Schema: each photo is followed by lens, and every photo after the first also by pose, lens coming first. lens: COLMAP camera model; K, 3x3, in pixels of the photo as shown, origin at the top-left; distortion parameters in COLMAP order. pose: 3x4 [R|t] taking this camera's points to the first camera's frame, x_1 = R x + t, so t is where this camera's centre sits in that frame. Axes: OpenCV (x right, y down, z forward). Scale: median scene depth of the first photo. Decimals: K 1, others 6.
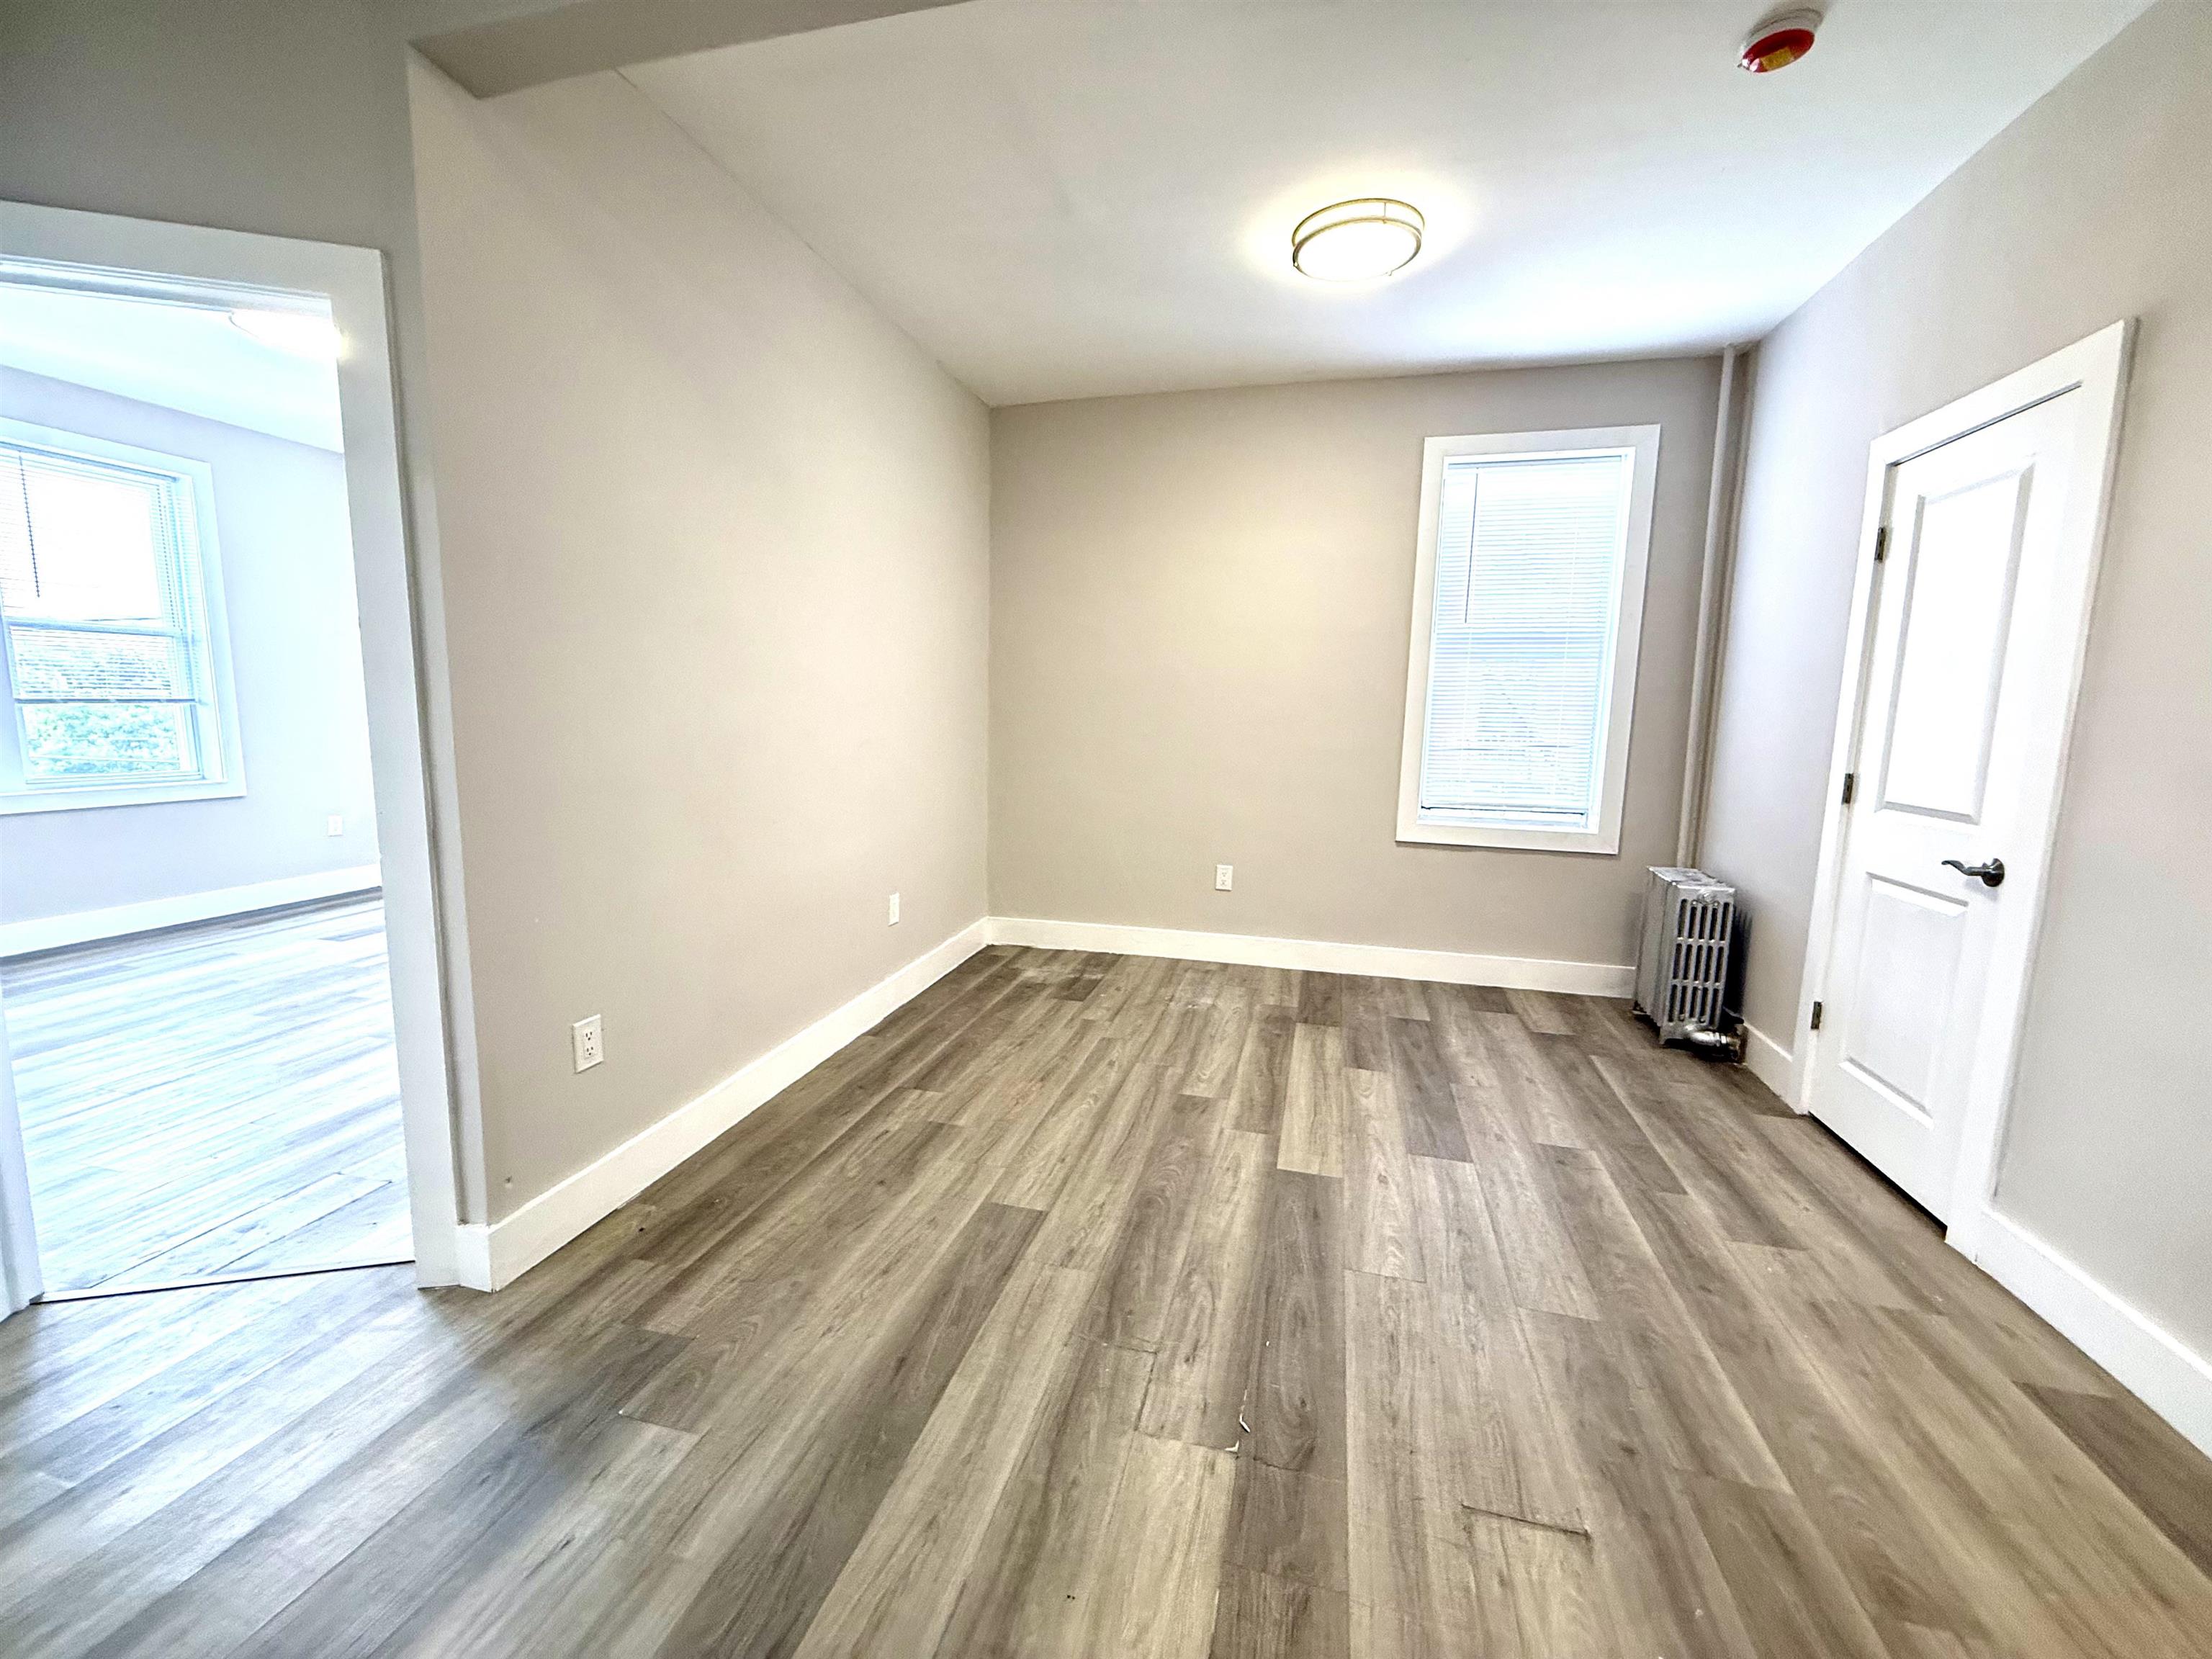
lens RADIAL K [[880.8, 0, 1099.0], [0, 880.8, 827.5], [0, 0, 1]] dist [0.000919, -0.000183]
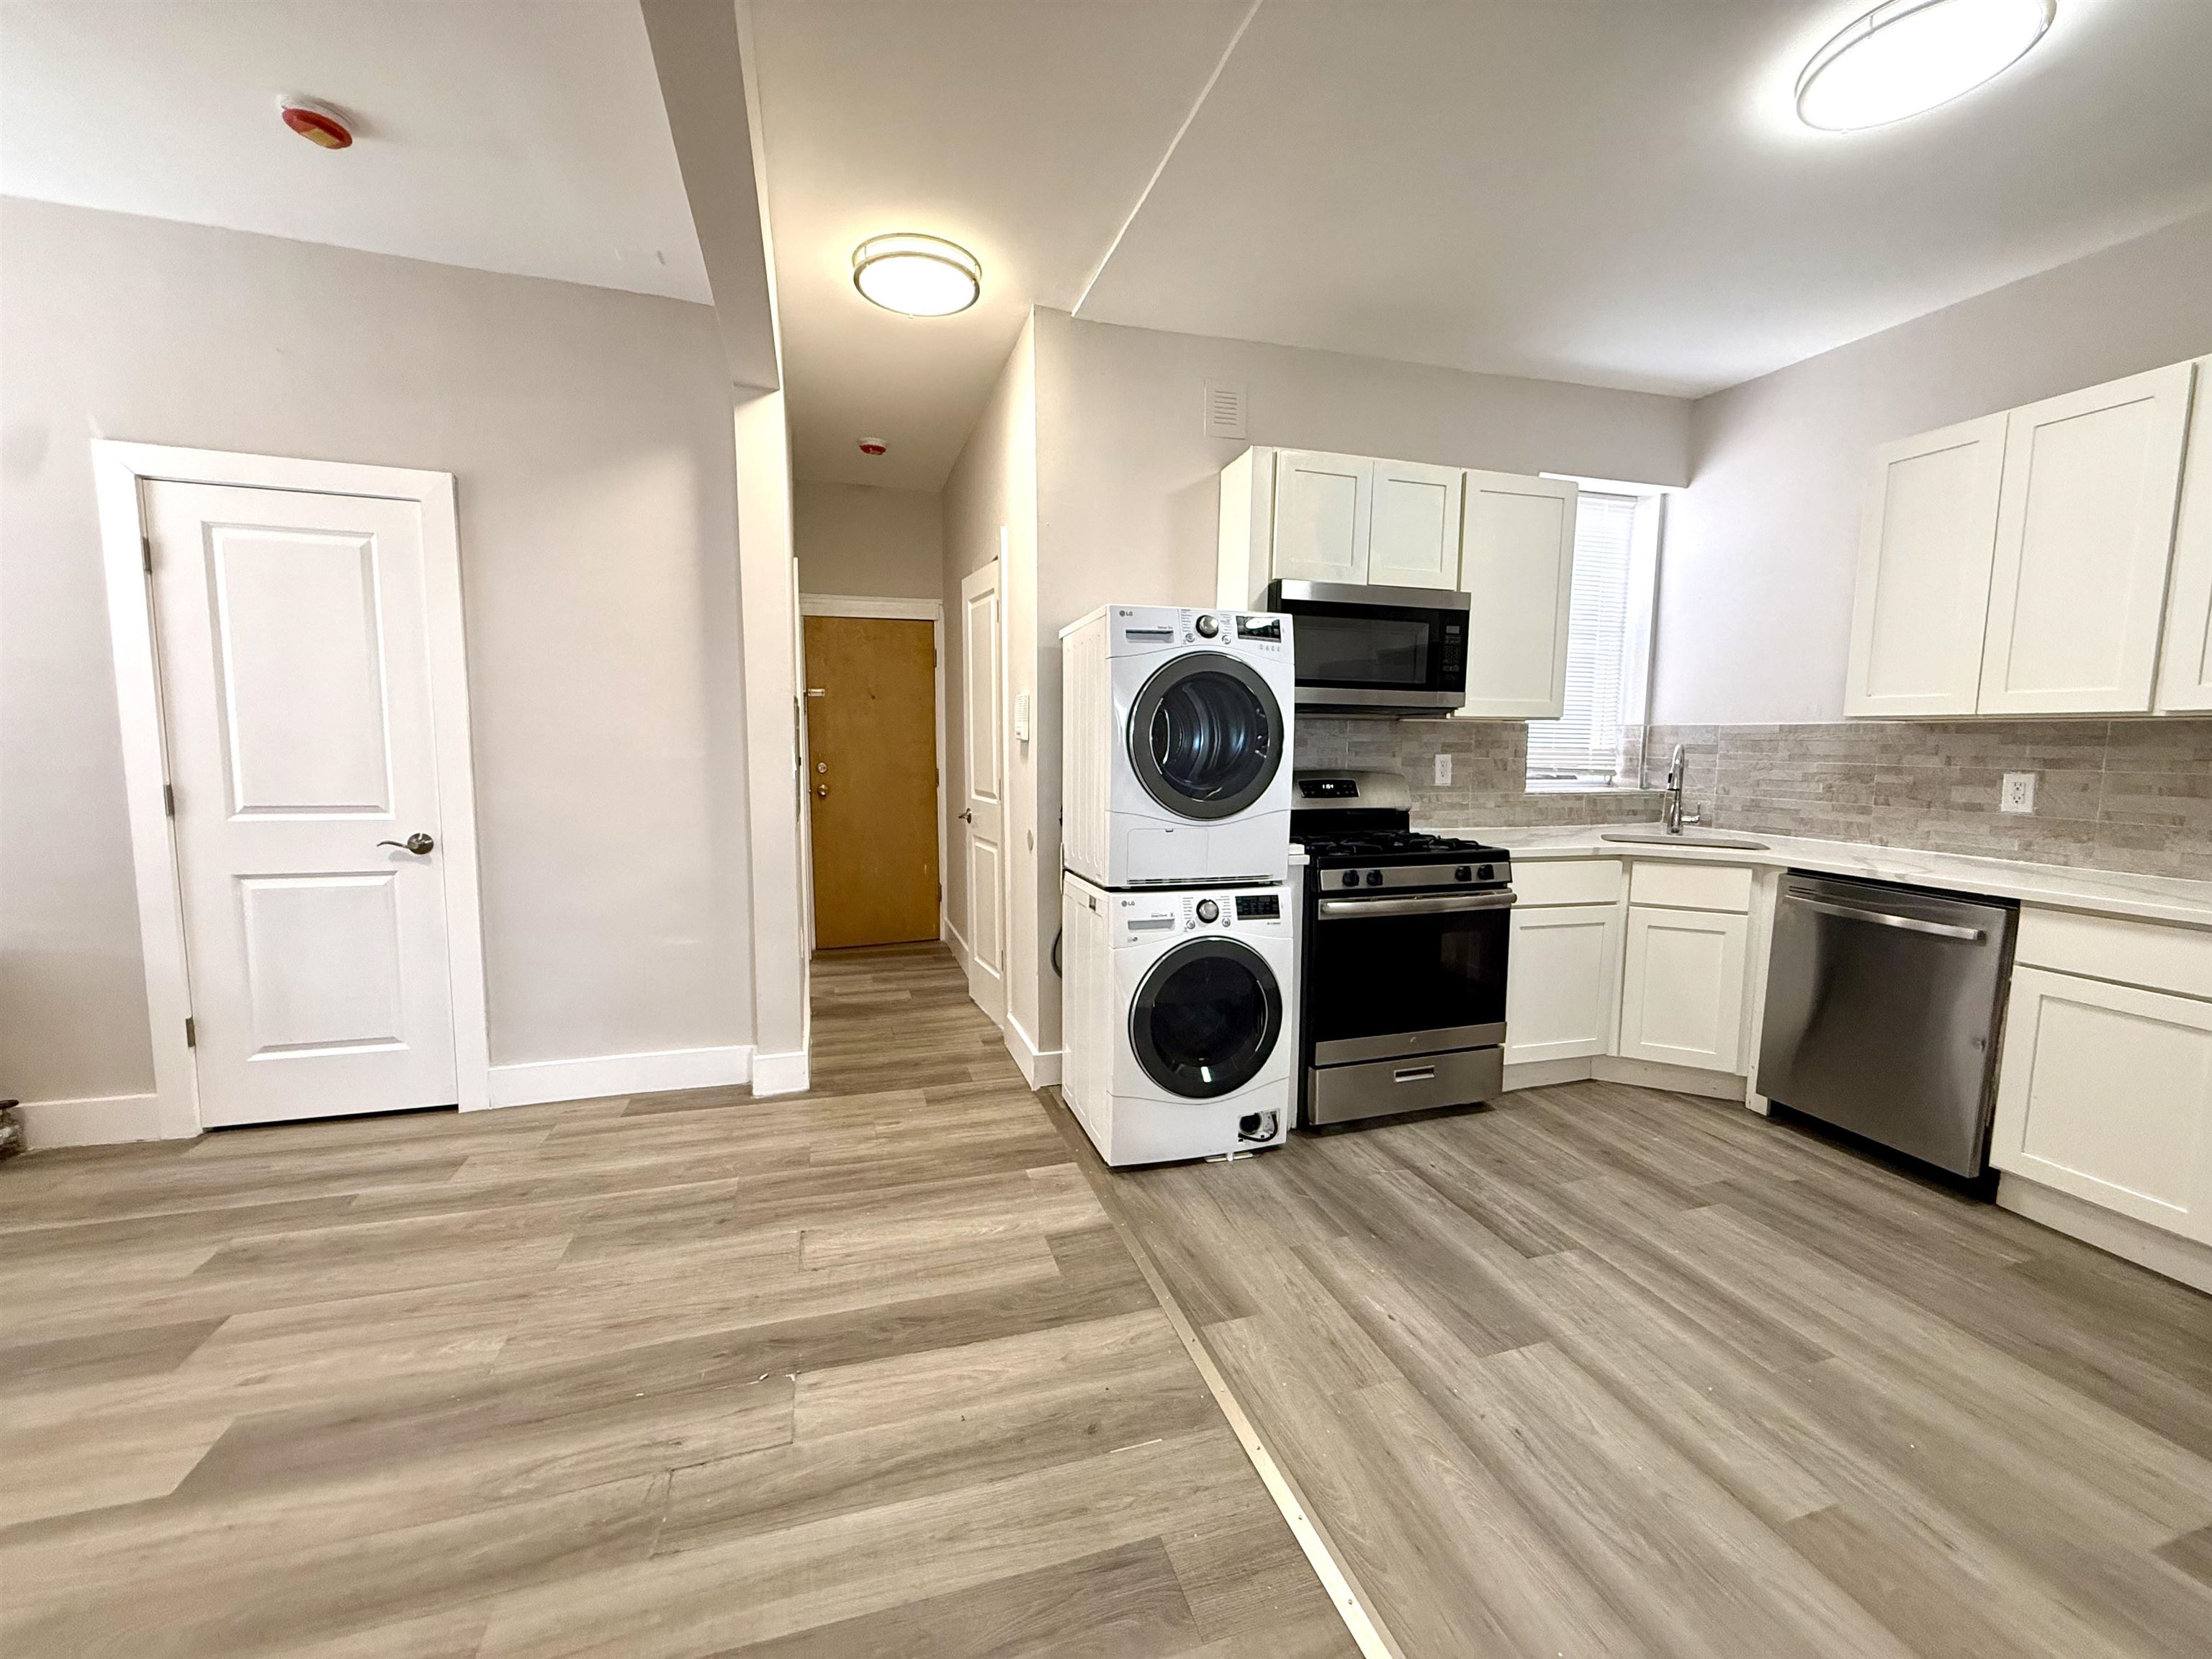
lens RADIAL K [[880.8, 0, 1099.0], [0, 880.8, 827.5], [0, 0, 1]] dist [0.000919, -0.000183]
pose [[-0.528489, -0.112225, 0.841490, -0.500470], [0.090705, 0.978085, 0.187409, -0.098011], [-0.844080, 0.175371, -0.506728, 0.581099]]
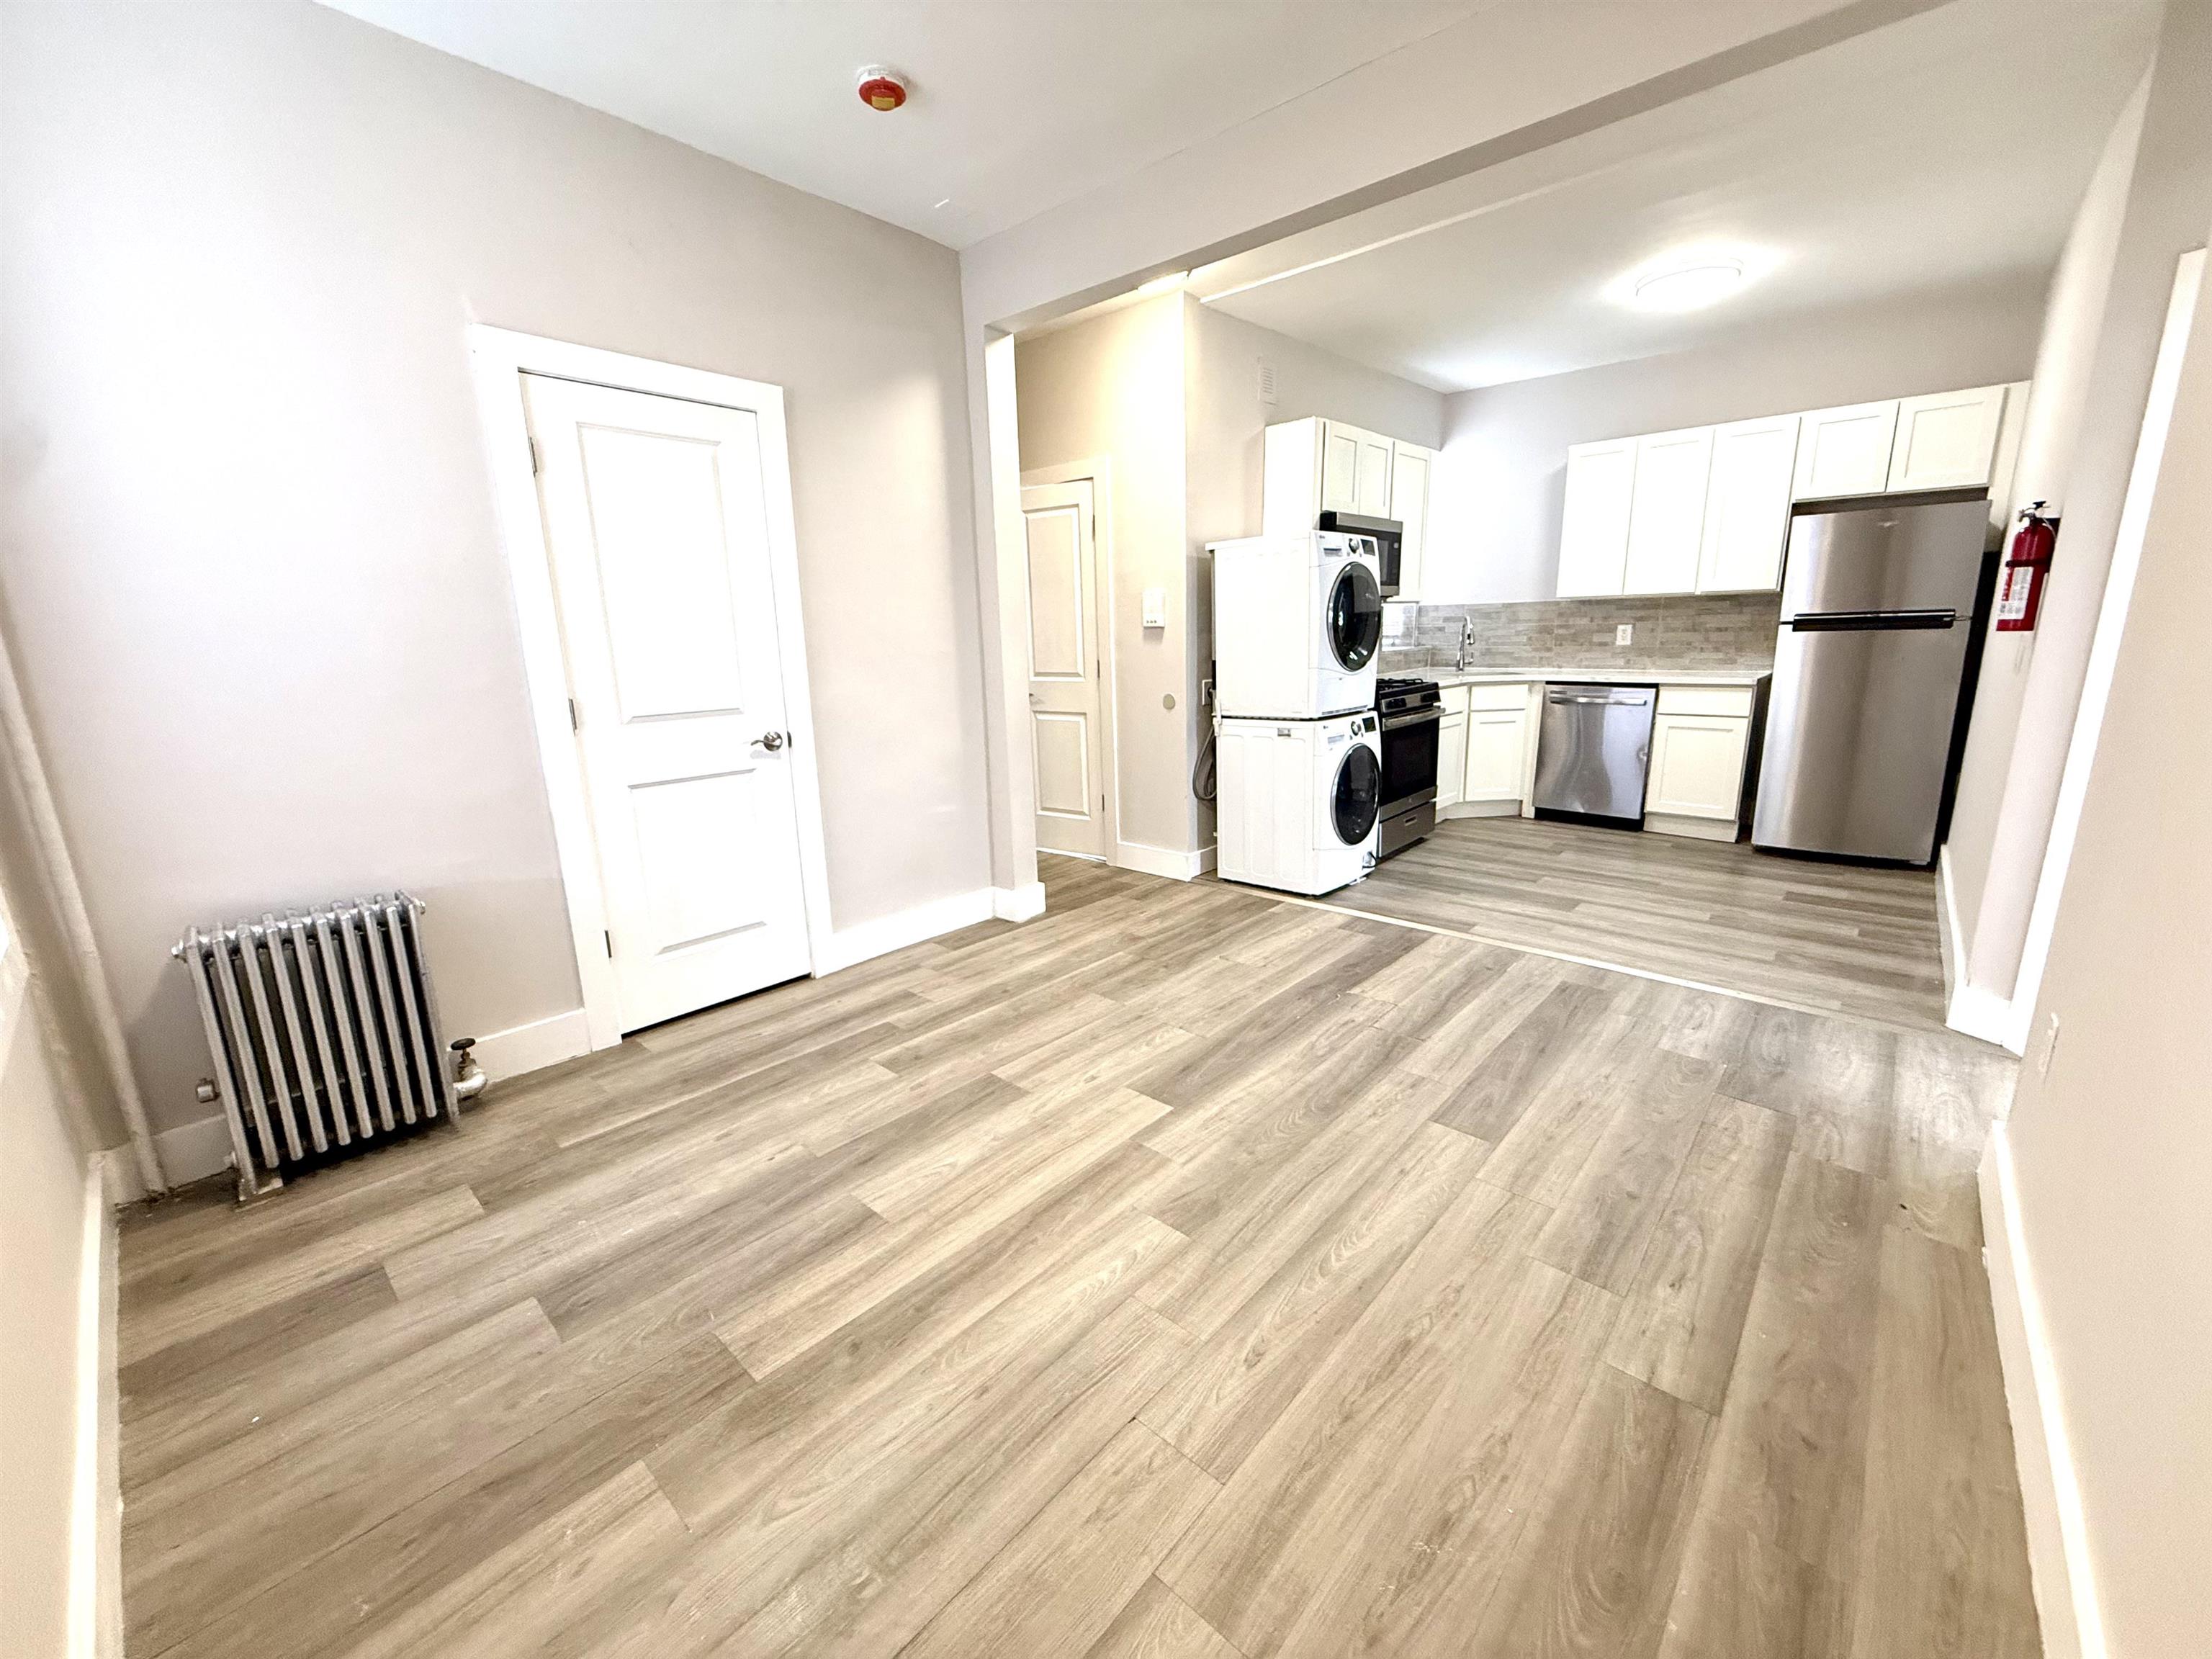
lens RADIAL K [[880.8, 0, 1099.0], [0, 880.8, 827.5], [0, 0, 1]] dist [0.000919, -0.000183]
pose [[-0.887579, -0.099703, 0.449736, -0.110901], [0.068812, 0.936646, 0.343453, -0.206024], [-0.455487, 0.335789, -0.824486, 1.466174]]
